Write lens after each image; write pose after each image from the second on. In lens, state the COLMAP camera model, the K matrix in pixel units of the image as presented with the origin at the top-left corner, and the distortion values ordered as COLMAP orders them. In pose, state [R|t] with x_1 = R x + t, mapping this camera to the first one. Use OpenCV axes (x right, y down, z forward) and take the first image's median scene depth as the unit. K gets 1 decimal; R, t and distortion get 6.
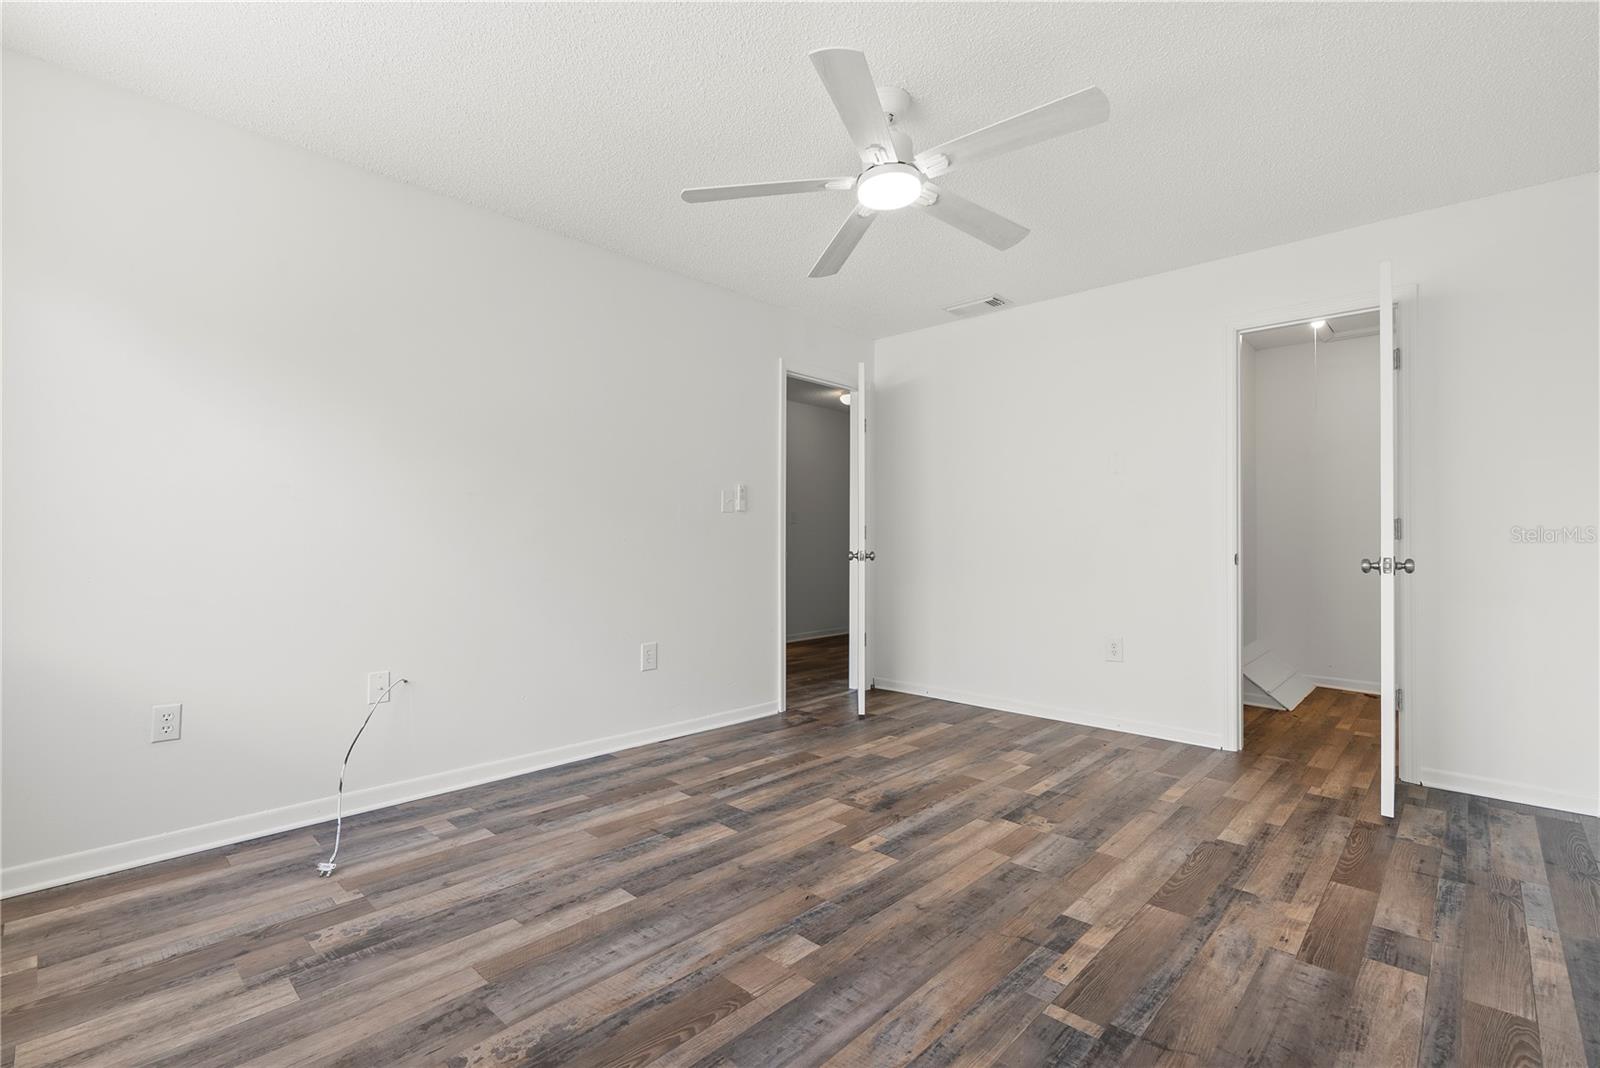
lens RADIAL K [[728.5, 0, 798.1], [0, 728.5, 533.9], [0, 0, 1]] dist [-0.000575, 0.000597]
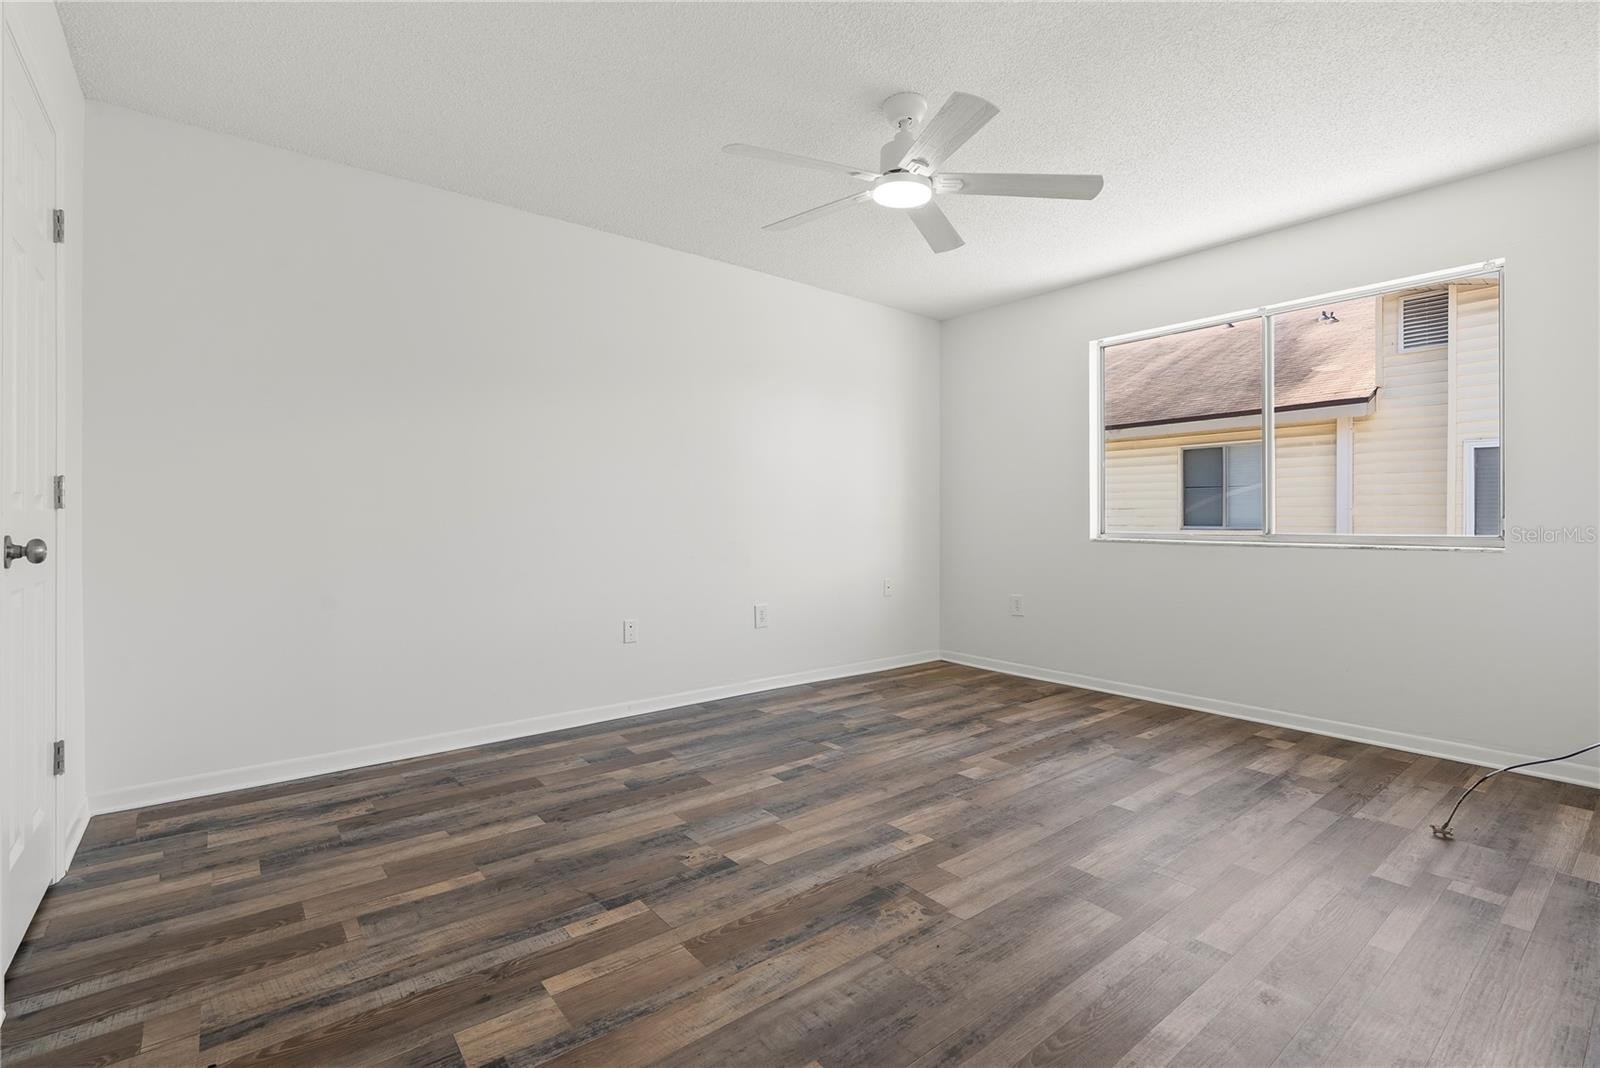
lens RADIAL K [[728.5, 0, 784.0], [0, 728.5, 514.0], [0, 0, 1]] dist [-0.000575, 0.000597]
pose [[-0.987334, -0.005188, 0.158573, 0.114870], [-0.007346, 0.999888, -0.013031, 0.019257], [-0.158488, -0.014031, -0.987261, 1.947452]]
